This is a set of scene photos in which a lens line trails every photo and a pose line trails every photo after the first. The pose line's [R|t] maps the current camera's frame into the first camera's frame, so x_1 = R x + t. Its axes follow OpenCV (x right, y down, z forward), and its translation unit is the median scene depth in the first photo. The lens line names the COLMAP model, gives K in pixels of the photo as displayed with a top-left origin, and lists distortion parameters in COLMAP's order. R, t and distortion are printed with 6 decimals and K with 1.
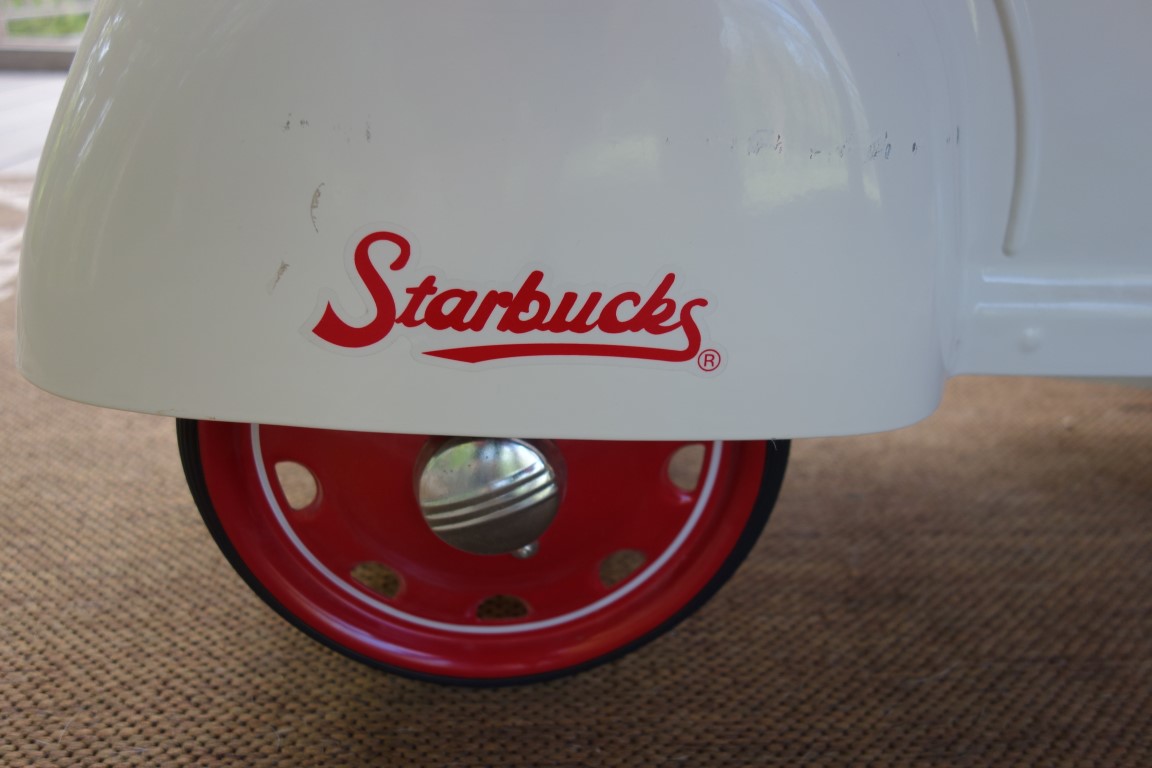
lens RADIAL K [[905.5, 0, 575.7], [0, 905.5, 383.5], [0, 0, 1]] dist [0.007954, -0.011572]
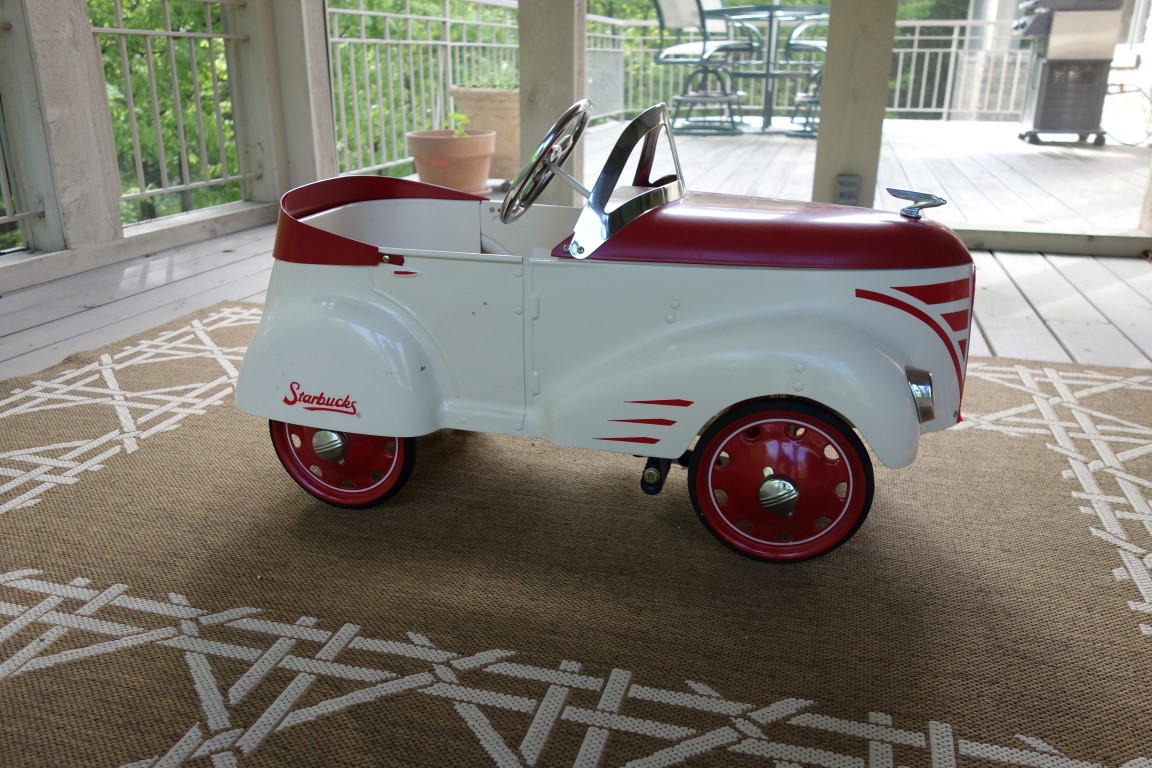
lens RADIAL K [[905.5, 0, 576.1], [0, 905.5, 383.2], [0, 0, 1]] dist [0.007954, -0.011572]
pose [[0.945058, 0.082146, -0.316413, 1.906708], [-0.109776, 0.991454, -0.070479, 0.011411], [0.307919, 0.101341, 0.946000, -2.172644]]
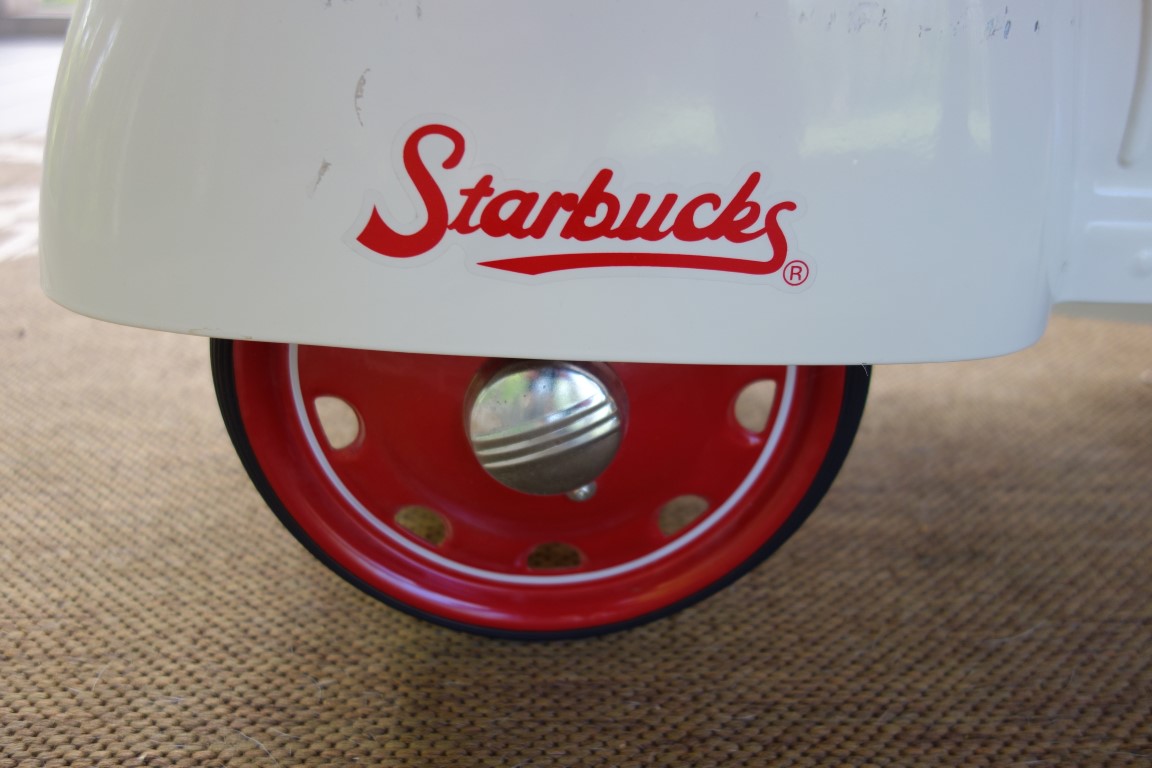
lens RADIAL K [[905.5, 0, 575.3], [0, 905.5, 383.4], [0, 0, 1]] dist [0.007954, -0.011572]
pose [[0.999401, 0.003661, -0.034407, -0.028893], [-0.002712, 0.999616, 0.027591, 0.043684], [0.034495, -0.027481, 0.999027, 0.070642]]
